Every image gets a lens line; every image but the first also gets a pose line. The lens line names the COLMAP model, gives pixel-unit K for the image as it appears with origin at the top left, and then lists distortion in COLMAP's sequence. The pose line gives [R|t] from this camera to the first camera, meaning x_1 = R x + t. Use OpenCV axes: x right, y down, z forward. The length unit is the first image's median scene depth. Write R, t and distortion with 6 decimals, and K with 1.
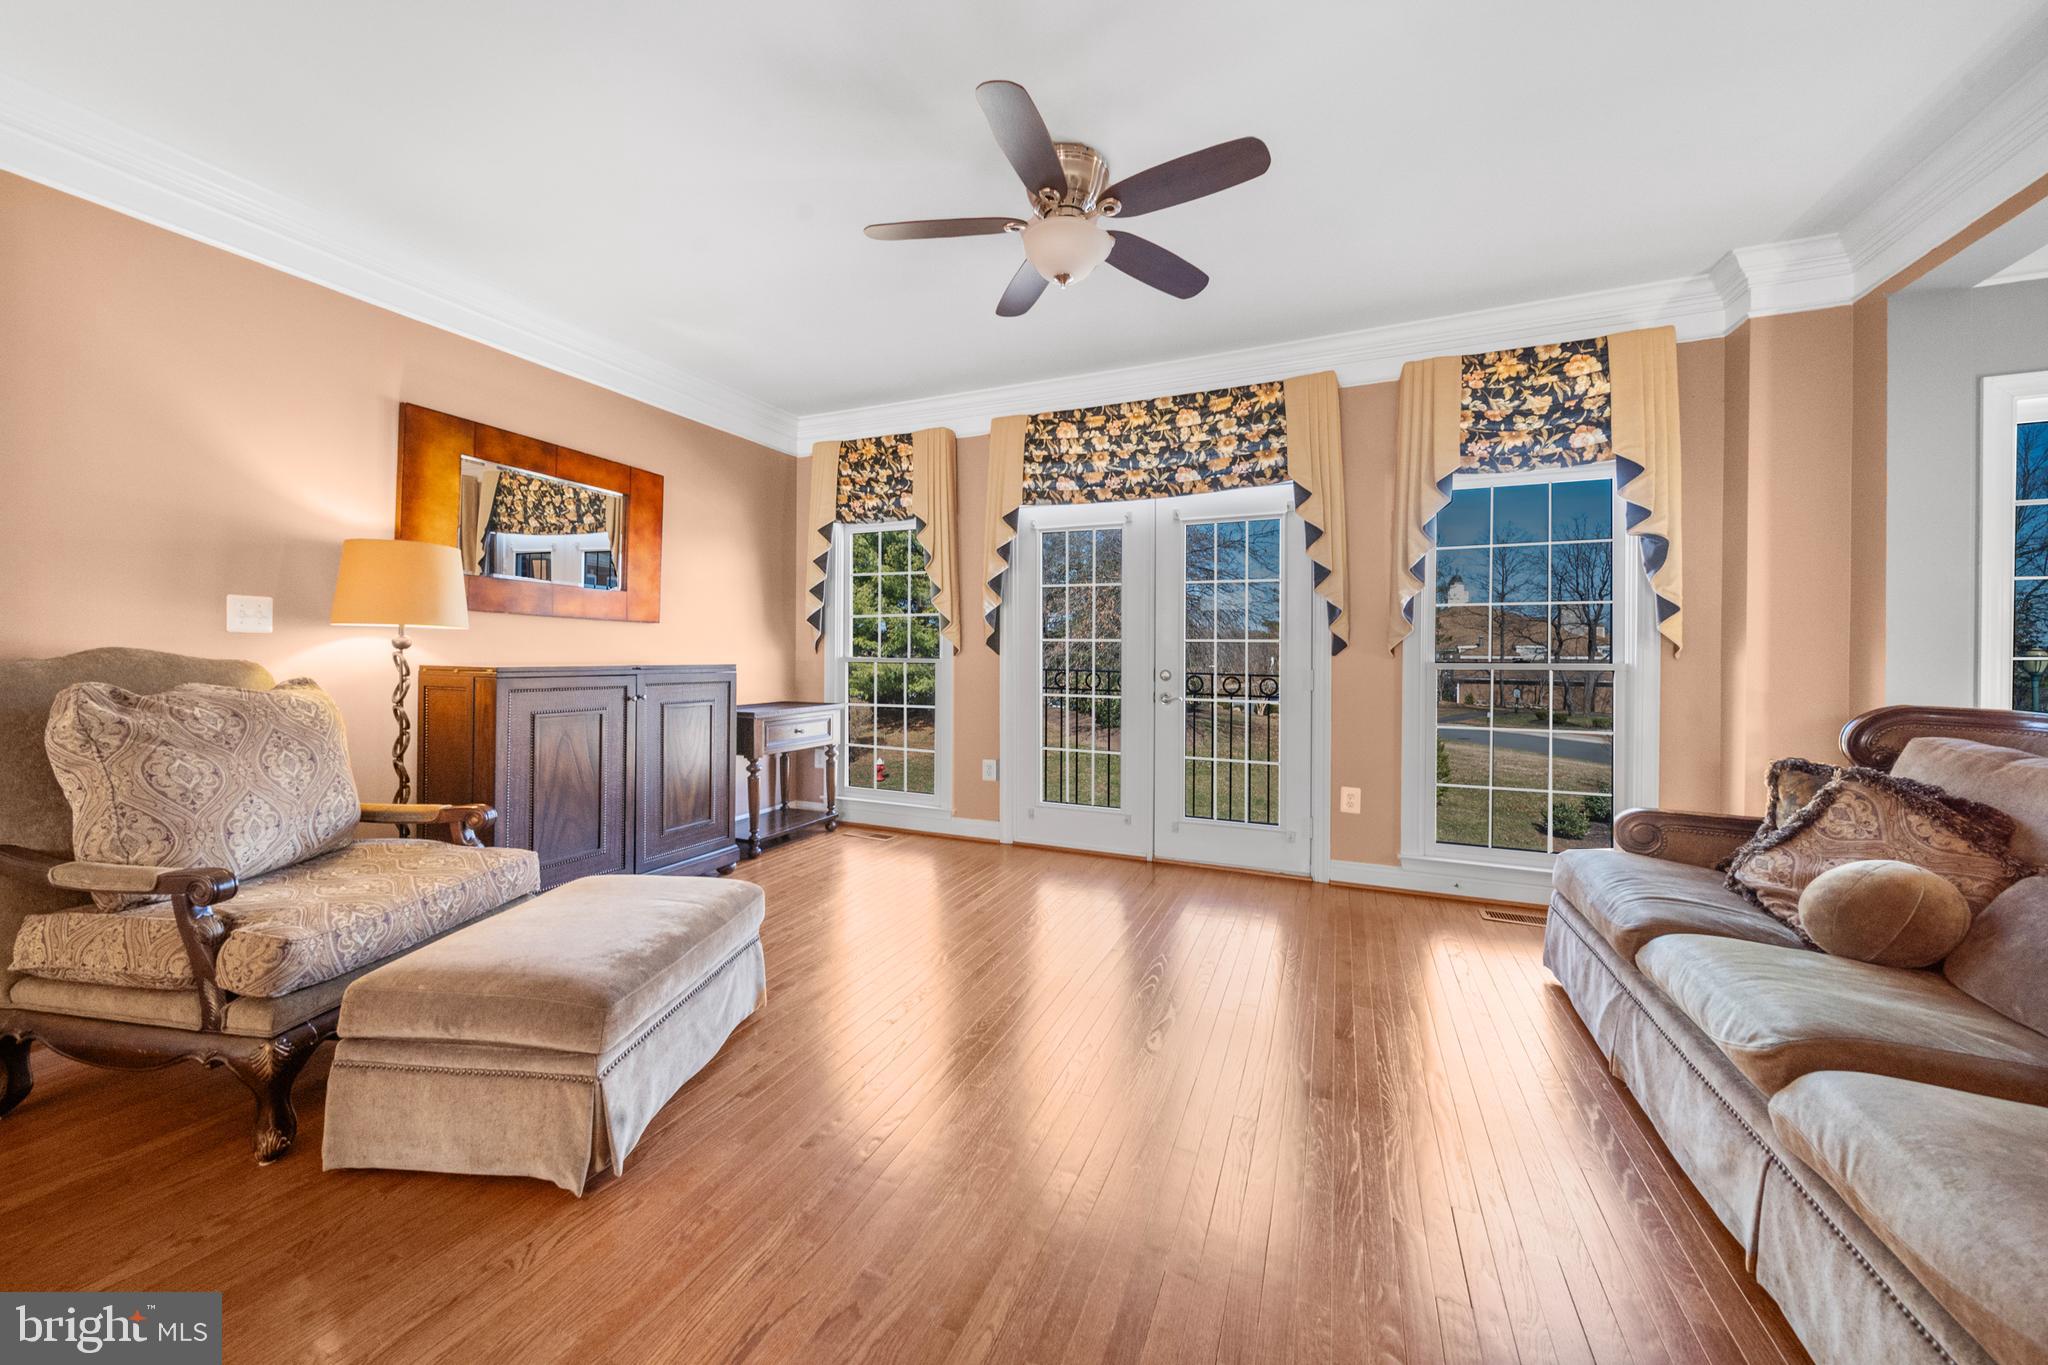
lens RADIAL K [[736.6, 0, 1003.6], [0, 736.6, 656.2], [0, 0, 1]] dist [-0.000525, -0.000151]
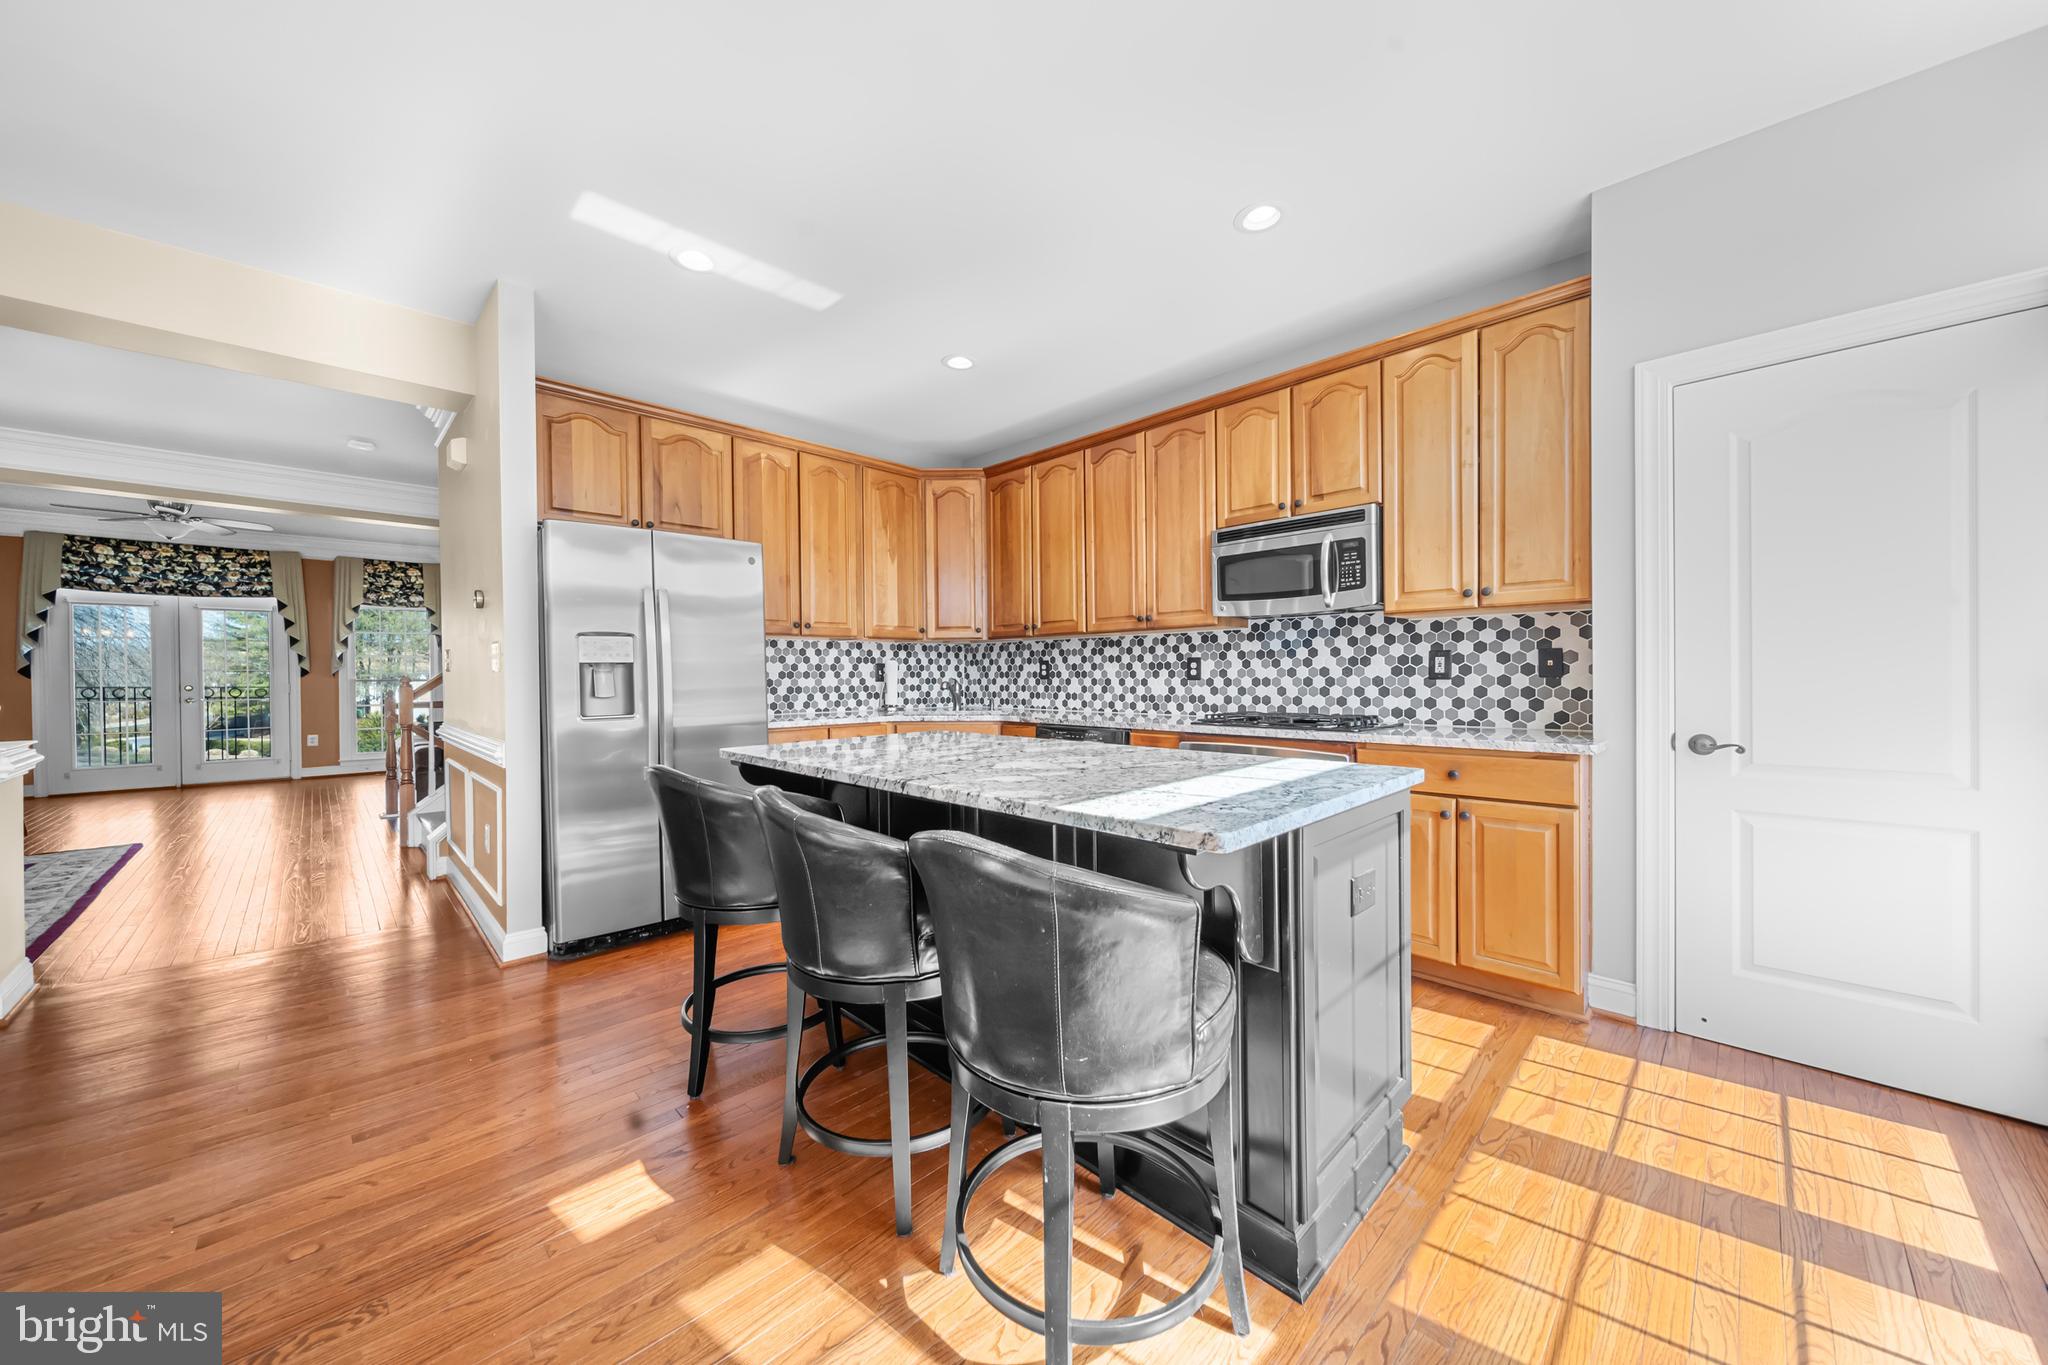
lens RADIAL K [[725.0, 0, 1015.2], [0, 725.0, 680.0], [0, 0, 1]] dist [0.001734, -0.001599]
pose [[0.365355, -0.012803, 0.930780, -0.774769], [0.011079, 0.999894, 0.009405, 0.010331], [-0.930802, 0.006876, 0.365459, -1.743792]]
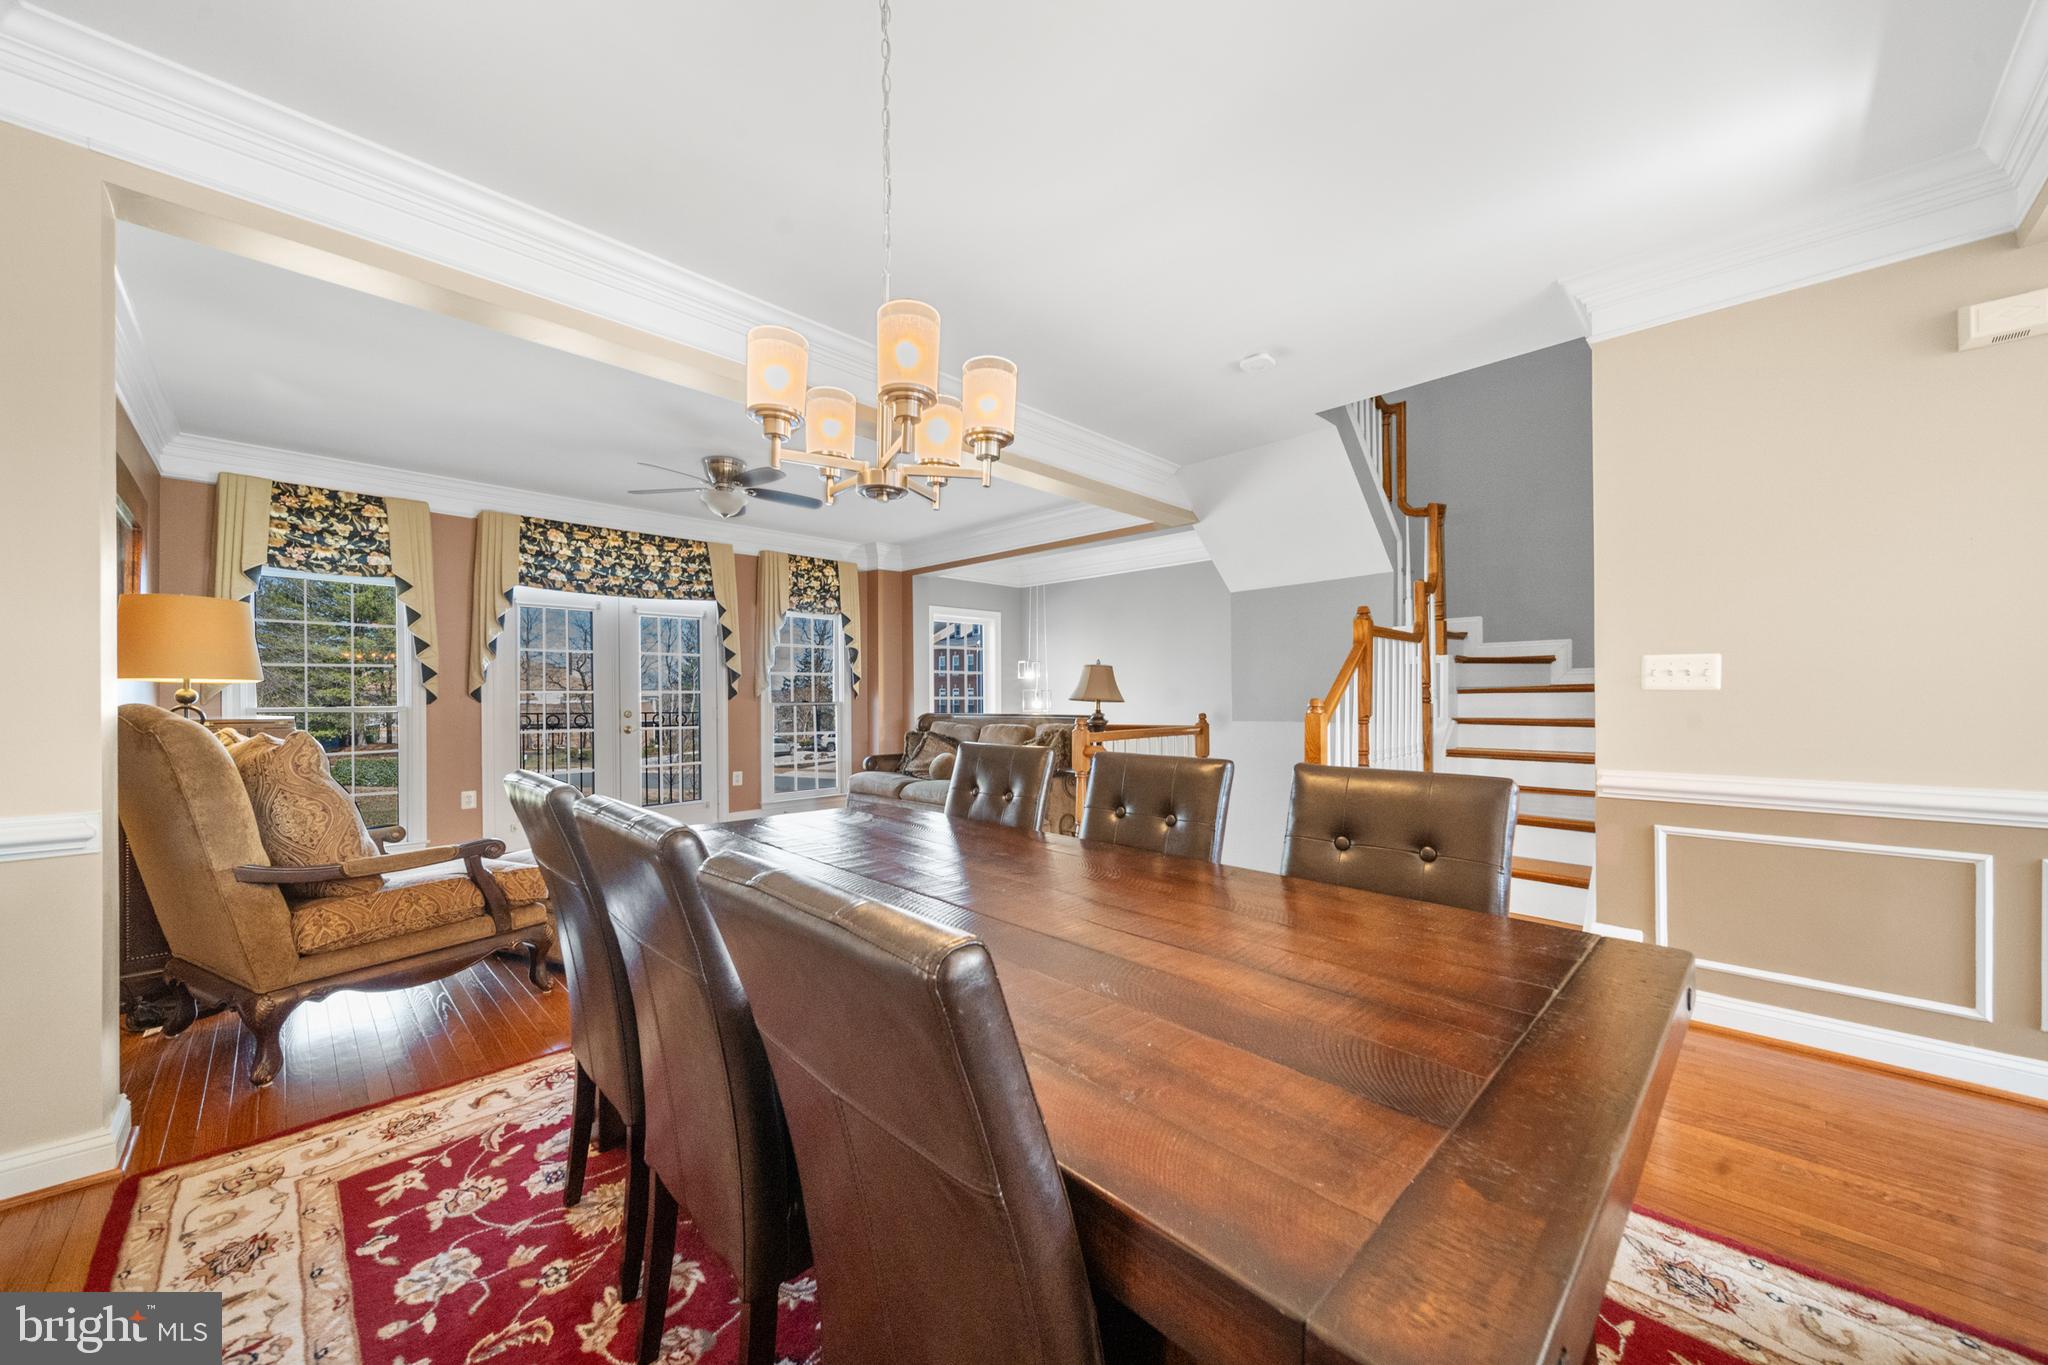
lens RADIAL K [[738.8, 0, 1017.1], [0, 738.8, 683.9], [0, 0, 1]] dist [-0.000434, 0.000024]
pose [[0.350157, 0.008162, 0.936655, -0.951993], [0.013774, 0.999809, -0.013862, -0.004390], [-0.936590, 0.017755, 0.349978, -0.281157]]
